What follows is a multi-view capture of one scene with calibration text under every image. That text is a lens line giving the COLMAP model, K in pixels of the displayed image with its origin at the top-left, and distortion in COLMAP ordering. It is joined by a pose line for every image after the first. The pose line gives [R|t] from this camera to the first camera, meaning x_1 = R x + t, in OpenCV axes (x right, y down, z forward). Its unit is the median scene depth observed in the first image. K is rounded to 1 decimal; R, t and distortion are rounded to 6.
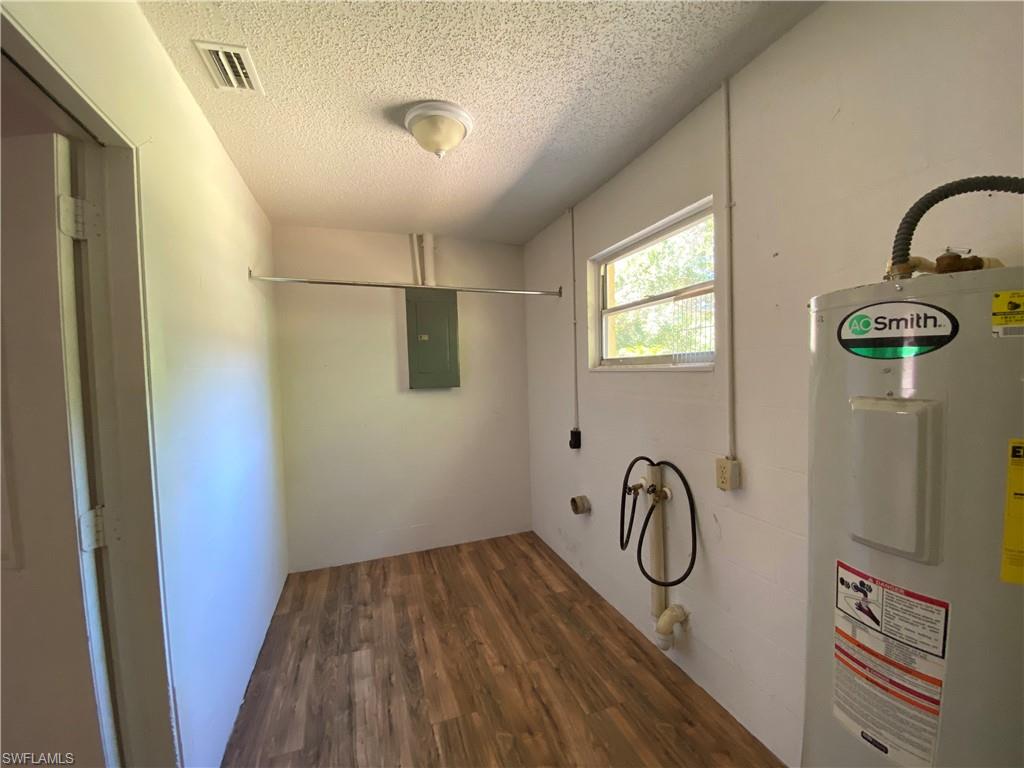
lens RADIAL K [[420.0, 0, 503.6], [0, 420.0, 389.1], [0, 0, 1]] dist [0.020059, -0.019302]
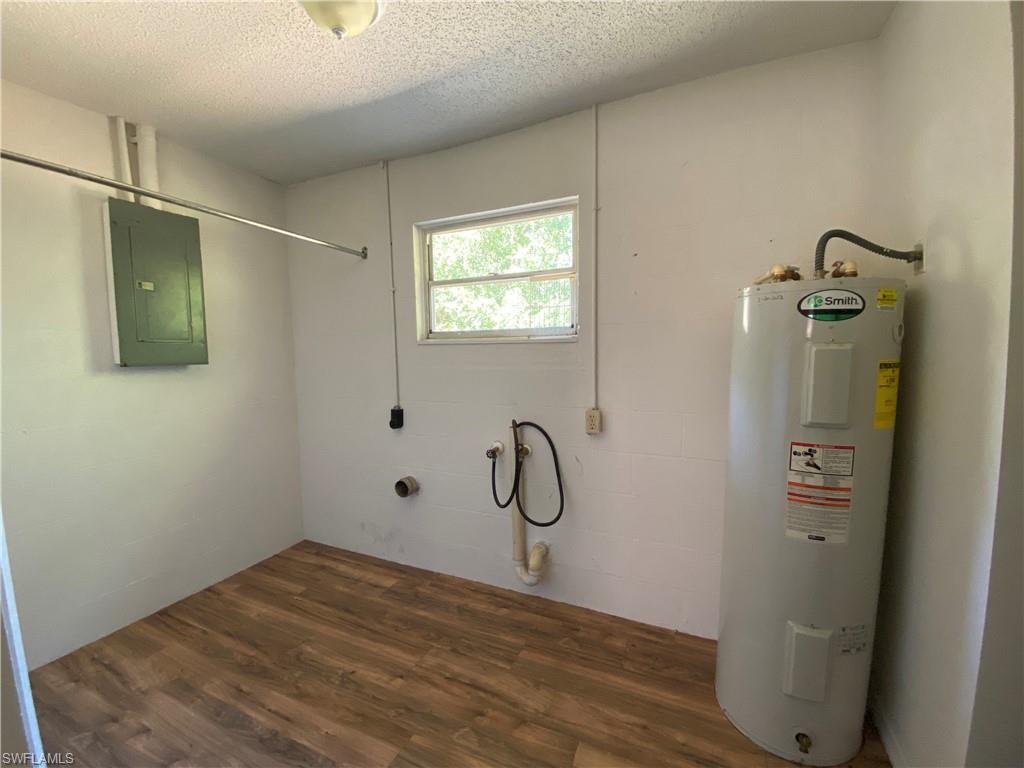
lens RADIAL K [[420.0, 0, 525.0], [0, 420.0, 387.5], [0, 0, 1]] dist [0.020059, -0.019302]
pose [[0.689782, -0.042730, 0.722755, -0.445951], [0.024709, 0.999065, 0.035484, 0.039592], [-0.723595, -0.006617, 0.690193, 0.233703]]
